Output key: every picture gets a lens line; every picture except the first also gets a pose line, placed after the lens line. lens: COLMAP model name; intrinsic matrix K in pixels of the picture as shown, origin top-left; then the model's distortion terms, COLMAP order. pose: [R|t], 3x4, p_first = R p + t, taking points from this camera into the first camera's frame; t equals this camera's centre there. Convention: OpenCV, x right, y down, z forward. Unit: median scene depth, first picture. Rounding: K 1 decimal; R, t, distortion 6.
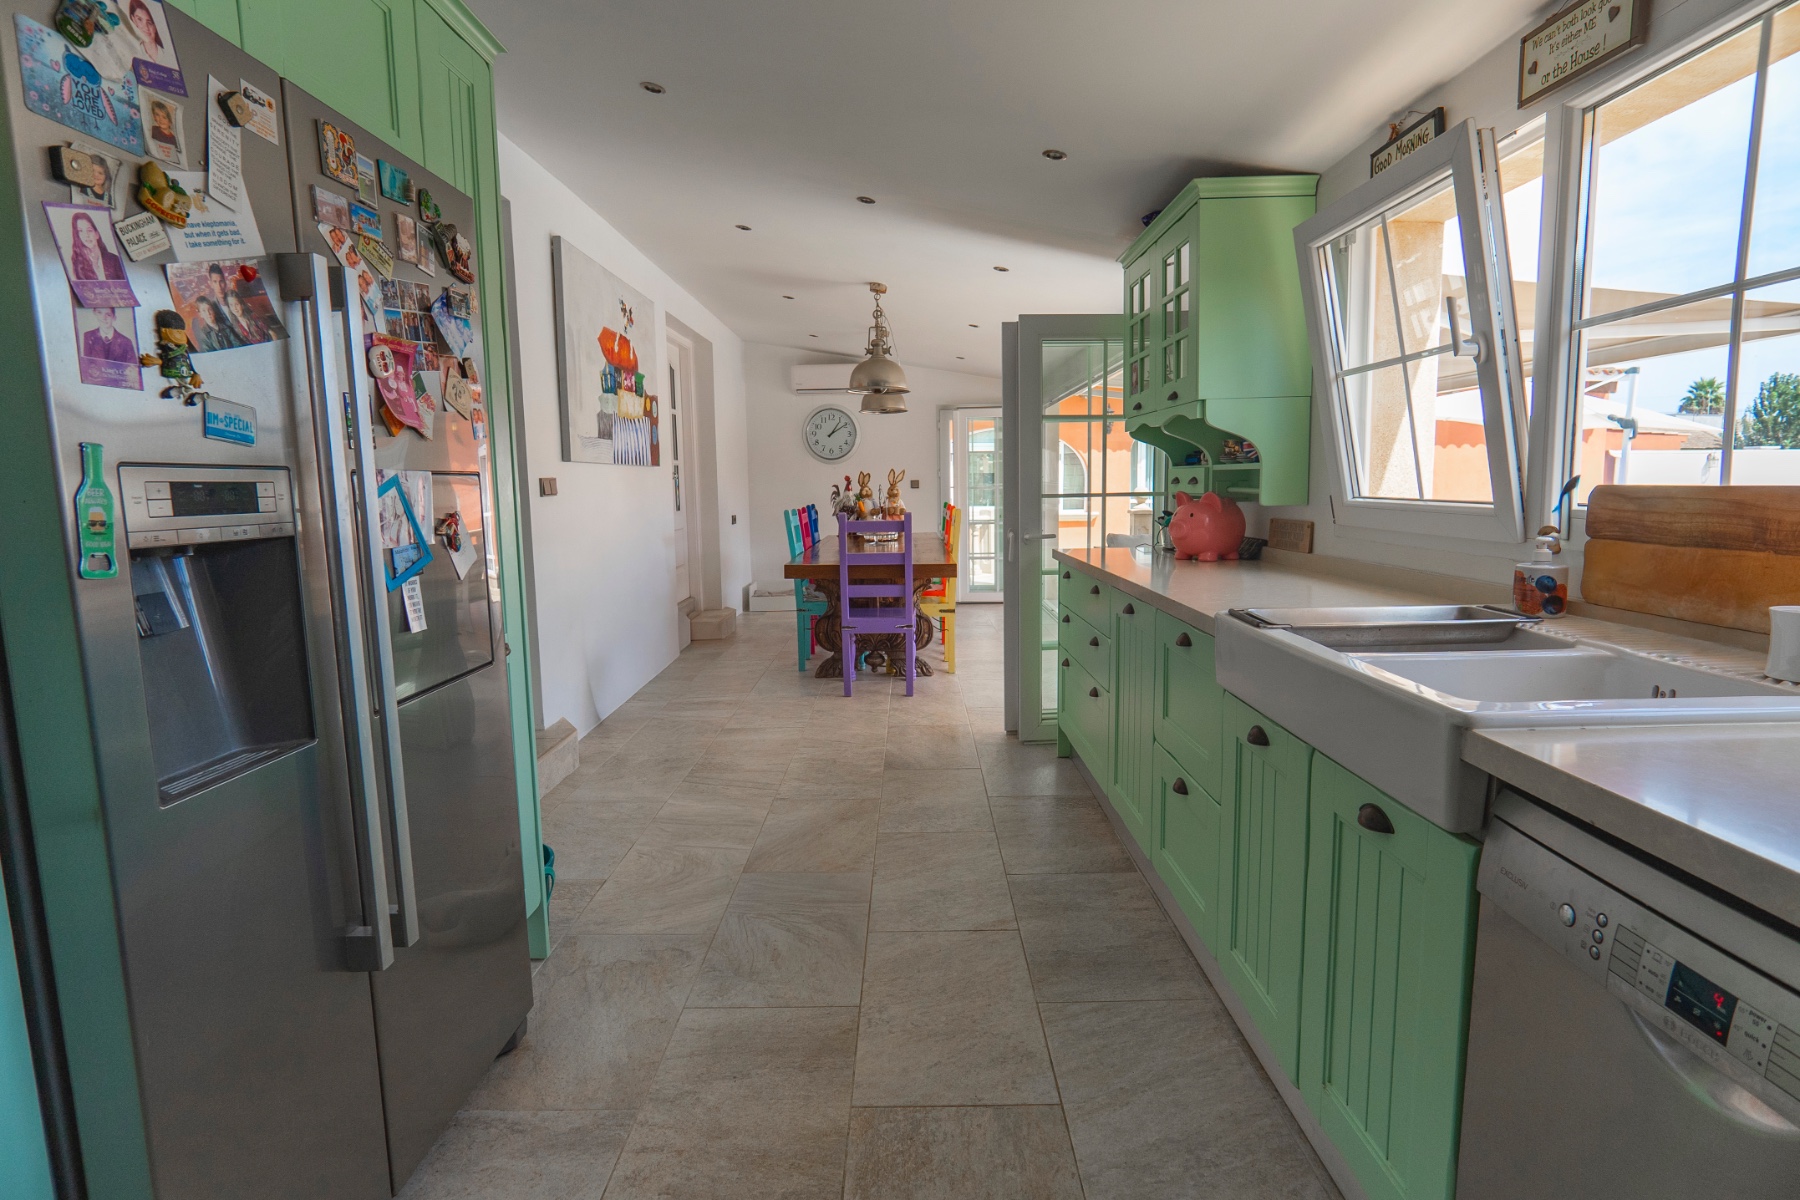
lens RADIAL K [[864.6, 0, 901.2], [0, 864.6, 595.6], [0, 0, 1]] dist [-0.018571, 0.006784]
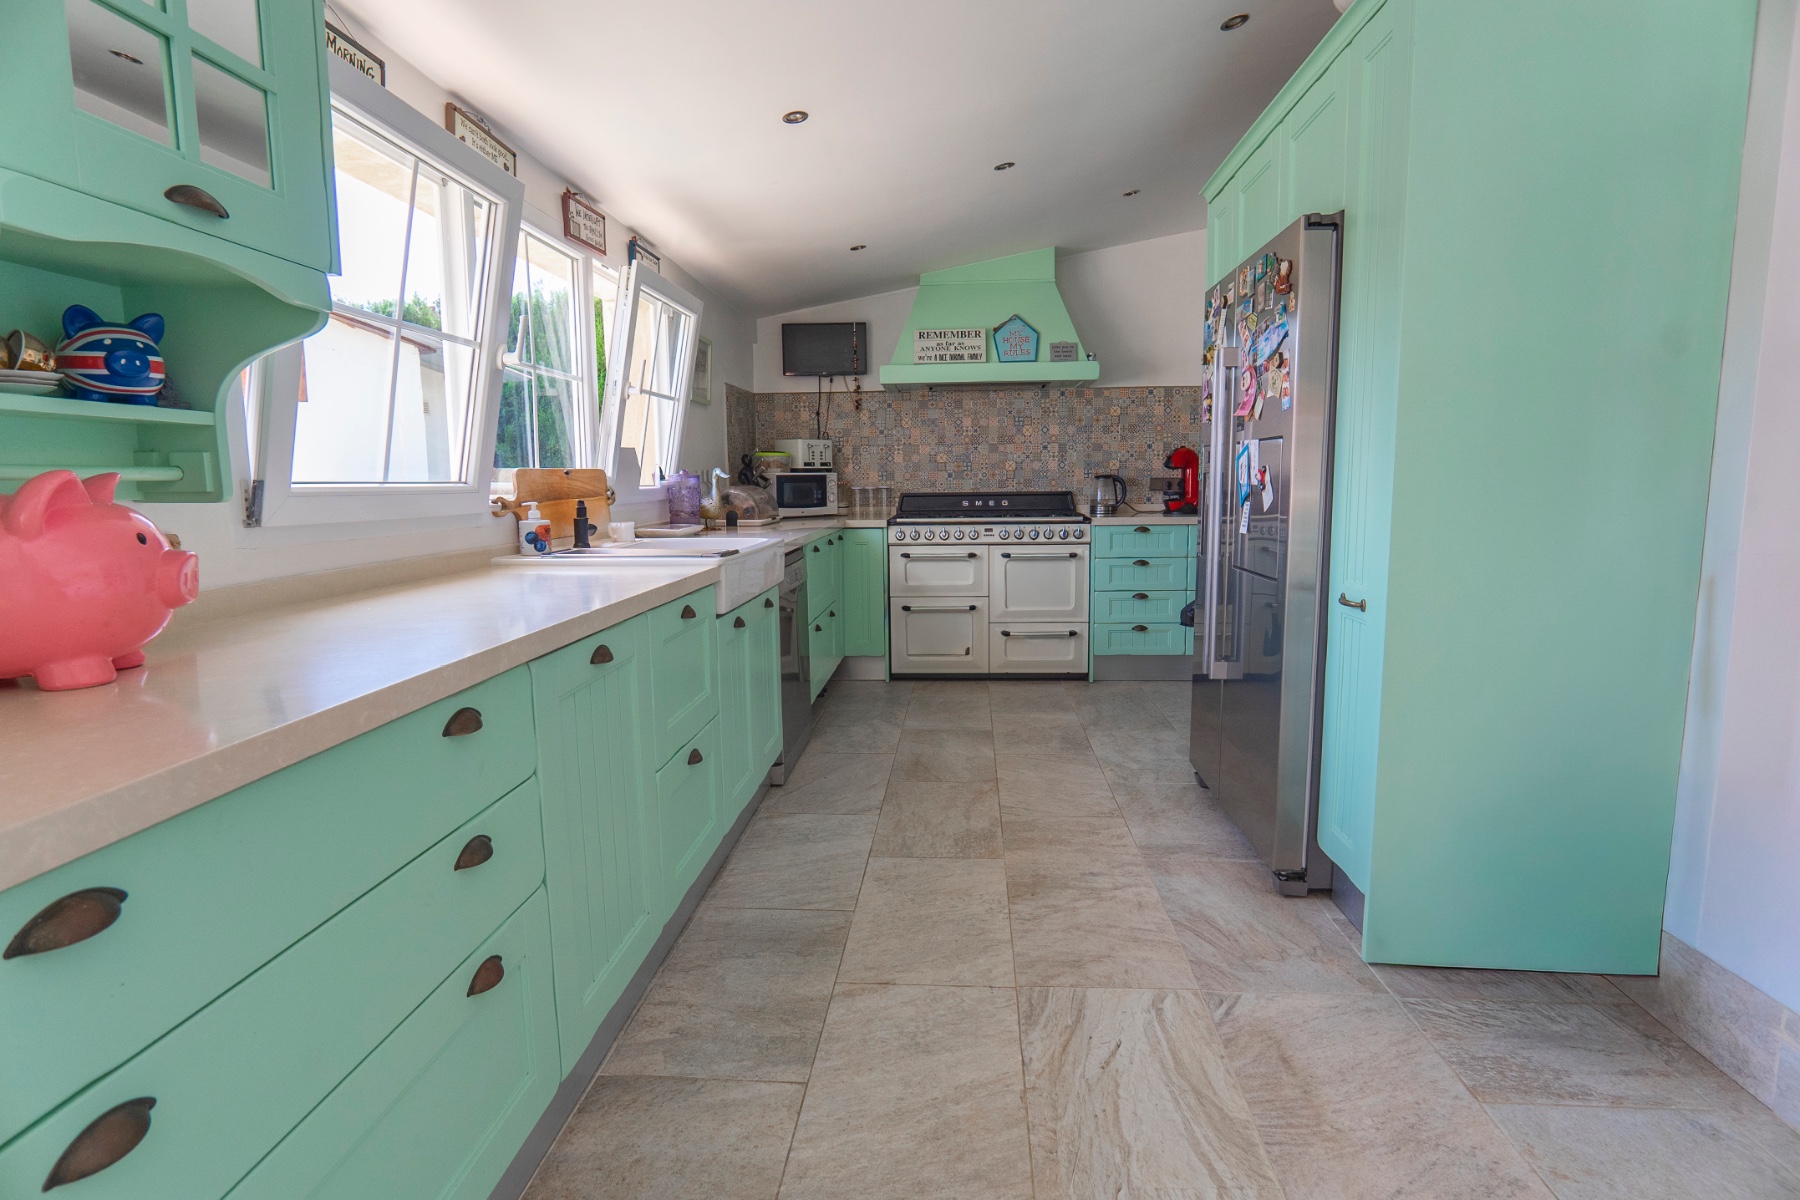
lens RADIAL K [[864.6, 0, 896.3], [0, 864.6, 582.5], [0, 0, 1]] dist [-0.018571, 0.006784]
pose [[-0.996868, 0.016691, 0.077308, 0.006873], [0.035126, 0.969217, 0.243689, -0.248764], [-0.070860, 0.245641, -0.966767, 2.185843]]
